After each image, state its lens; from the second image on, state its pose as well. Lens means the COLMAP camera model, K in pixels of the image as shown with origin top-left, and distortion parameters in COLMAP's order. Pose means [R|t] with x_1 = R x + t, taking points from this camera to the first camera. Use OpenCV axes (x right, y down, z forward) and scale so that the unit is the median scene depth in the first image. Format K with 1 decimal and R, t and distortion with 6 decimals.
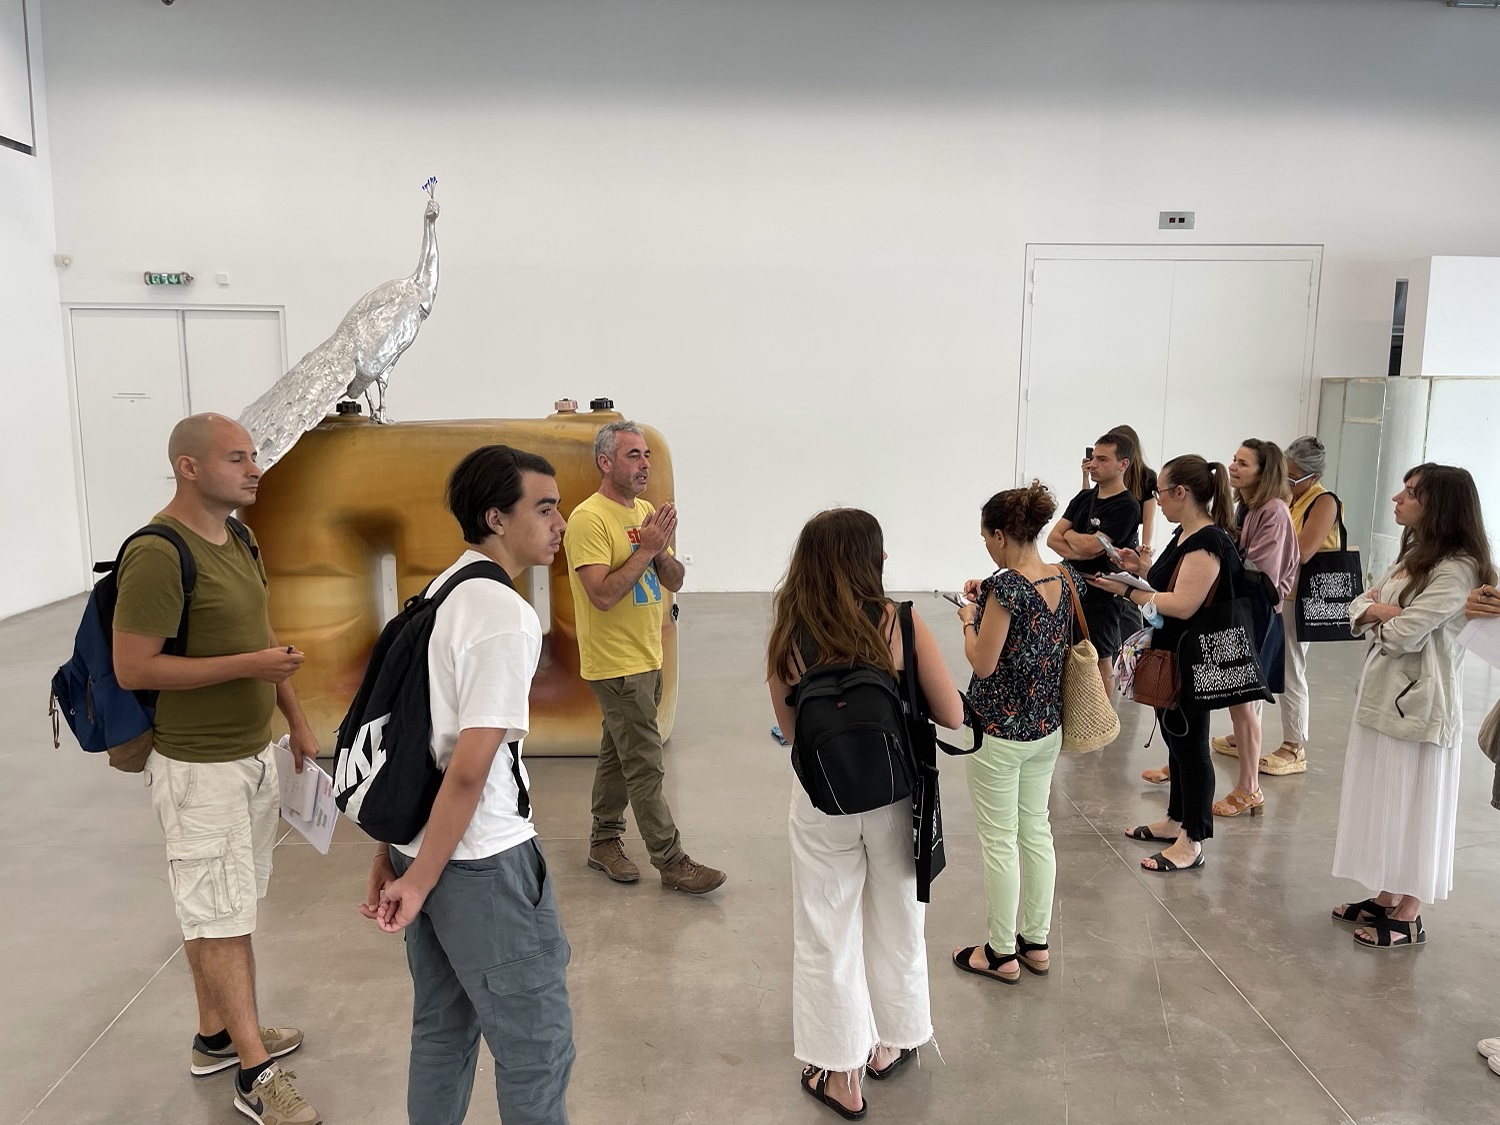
lens RADIAL K [[1138.1, 0, 748.5], [0, 1138.1, 562.1], [0, 0, 1]] dist [0.042857, -0.040852]
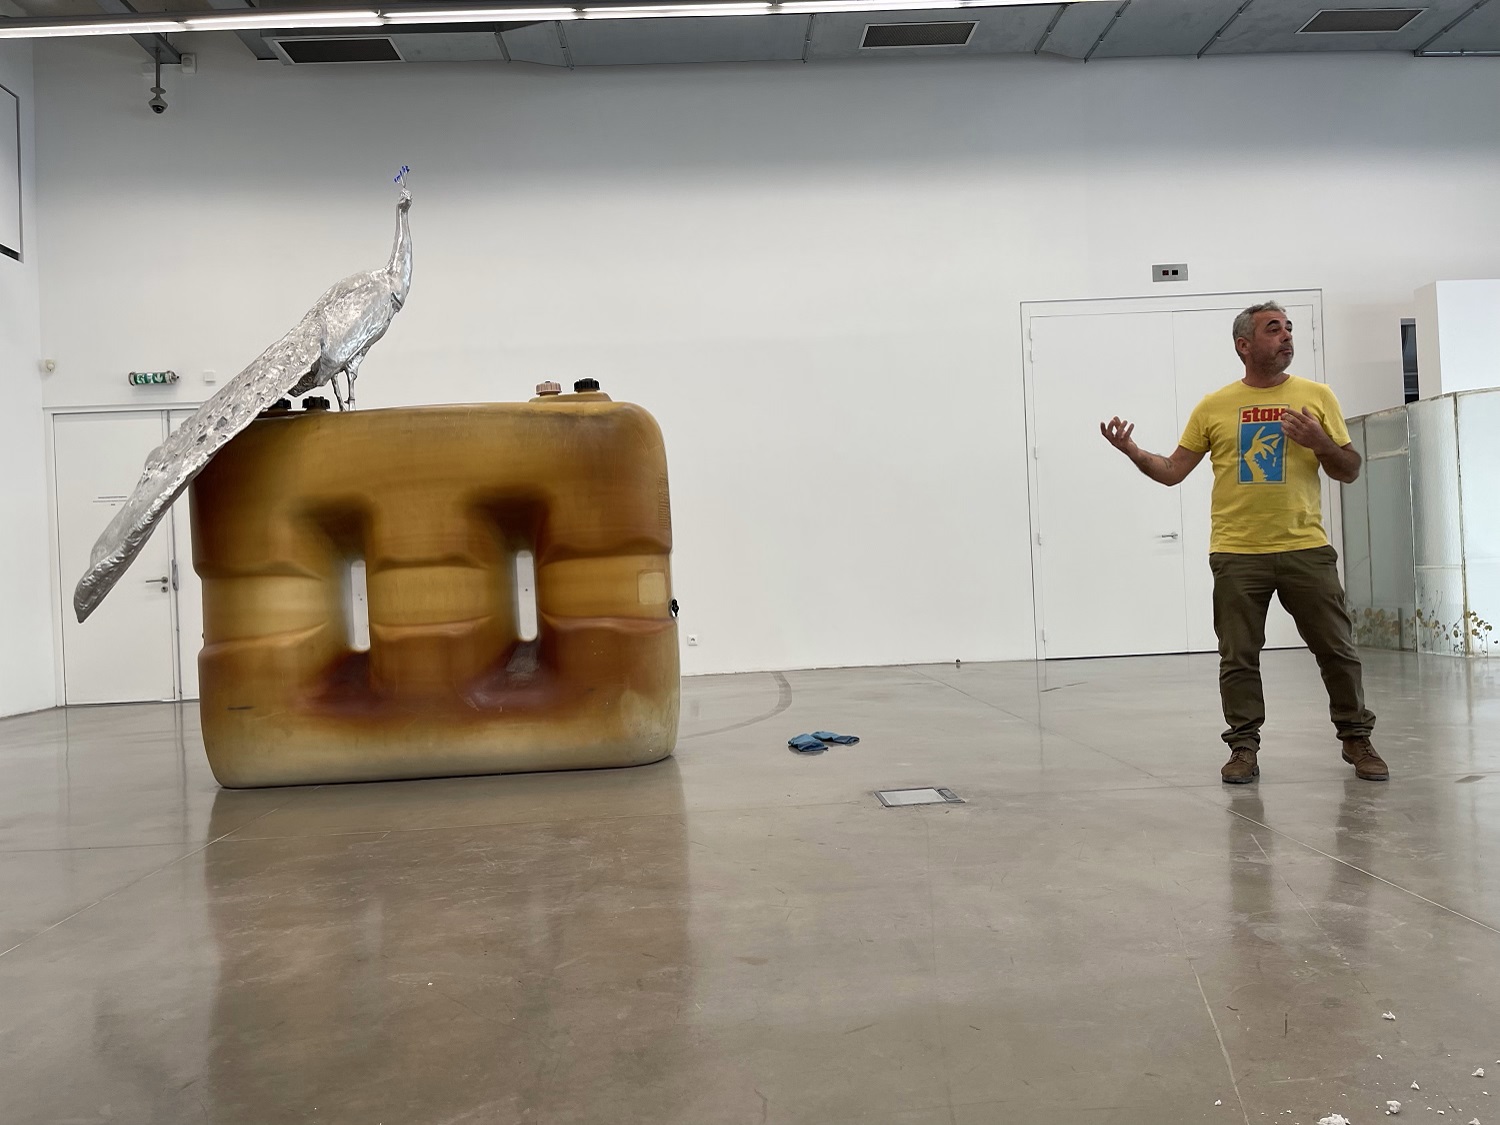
lens RADIAL K [[1138.1, 0, 750.8], [0, 1138.1, 558.9], [0, 0, 1]] dist [0.042857, -0.040852]
pose [[0.998707, -0.050815, -0.001345, -0.000758], [0.049956, 0.986022, -0.158948, 0.155395], [0.009403, 0.158676, 0.987286, 0.102372]]
